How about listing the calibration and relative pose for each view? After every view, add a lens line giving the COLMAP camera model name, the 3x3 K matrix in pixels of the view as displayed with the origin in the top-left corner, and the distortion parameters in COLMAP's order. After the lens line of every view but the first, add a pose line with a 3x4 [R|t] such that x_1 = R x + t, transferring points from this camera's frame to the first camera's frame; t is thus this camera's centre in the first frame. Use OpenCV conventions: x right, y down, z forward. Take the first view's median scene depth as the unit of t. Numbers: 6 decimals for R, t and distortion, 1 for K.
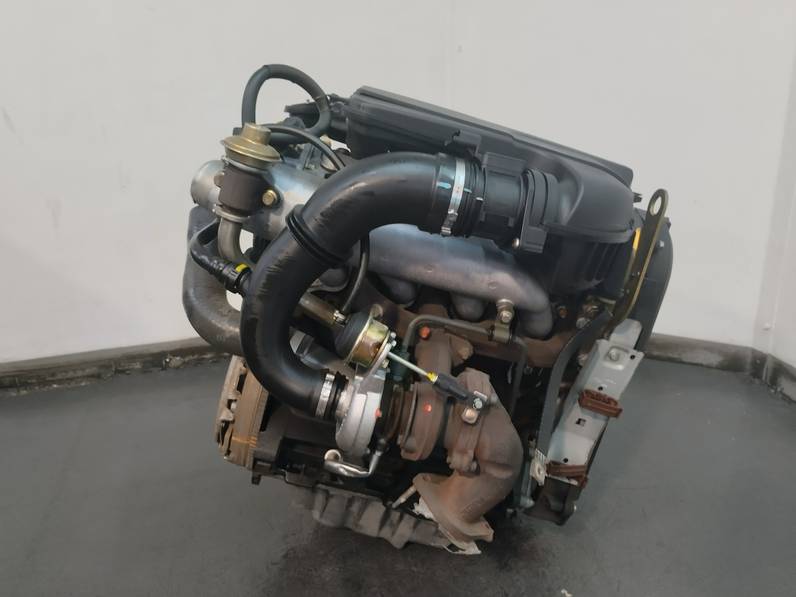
lens RADIAL K [[678.2, 0, 398.0], [0, 678.2, 298.5], [0, 0, 1]] dist [0.060867, -0.087635]
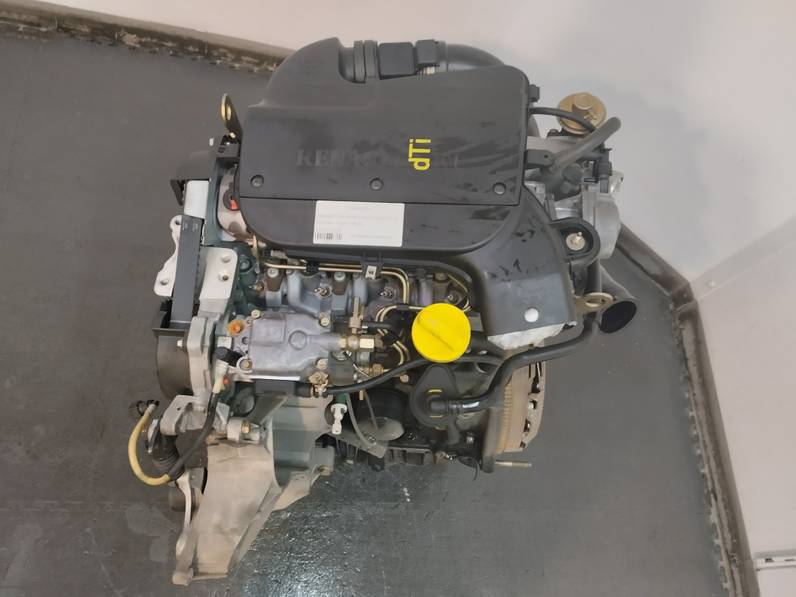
lens RADIAL K [[678.2, 0, 398.0], [0, 678.2, 298.5], [0, 0, 1]] dist [0.060867, -0.087635]
pose [[0.927791, 0.309634, 0.208160, -0.096077], [-0.365685, 0.643981, 0.671985, -0.414269], [0.074018, -0.699582, 0.710708, 0.192735]]
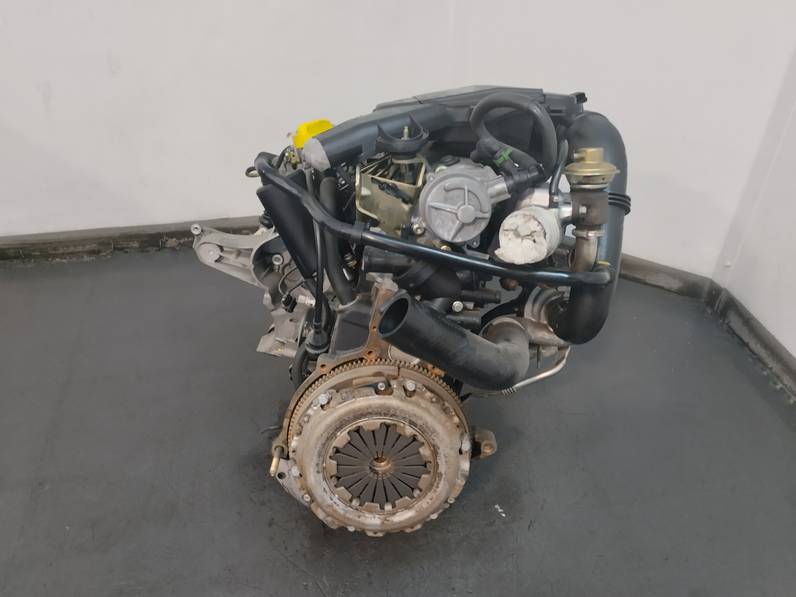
lens RADIAL K [[673.6, 0, 398.0], [0, 673.6, 298.5], [0, 0, 1]] dist [0.072536, -0.096924]
pose [[0.997425, 0.070165, 0.014810, 0.014202], [-0.071513, 0.957902, 0.278048, -0.146883], [0.005323, -0.278391, 0.960453, -0.029576]]
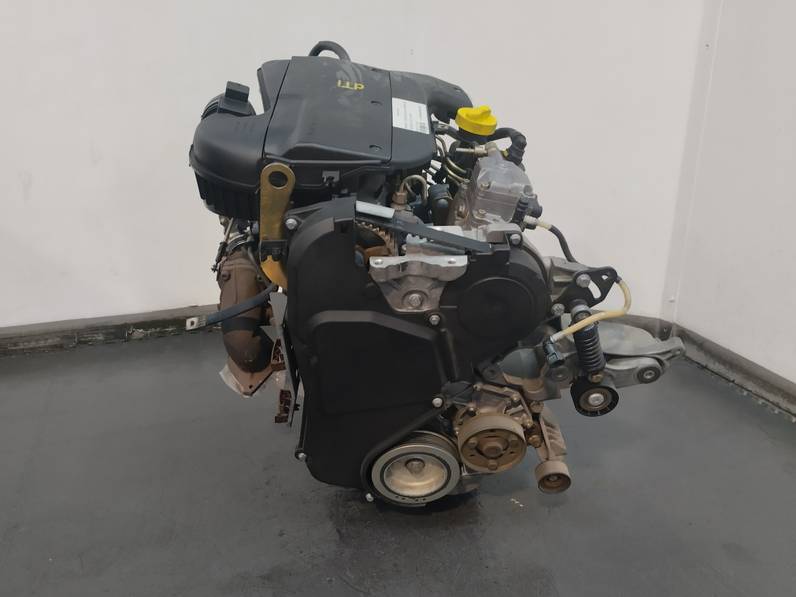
lens RADIAL K [[673.6, 0, 398.0], [0, 673.6, 298.5], [0, 0, 1]] dist [0.072536, -0.096924]
pose [[0.992697, 0.011782, 0.120054, -0.058773], [-0.007690, 0.999375, -0.034490, 0.074169], [-0.120385, 0.033315, 0.992168, -0.085666]]
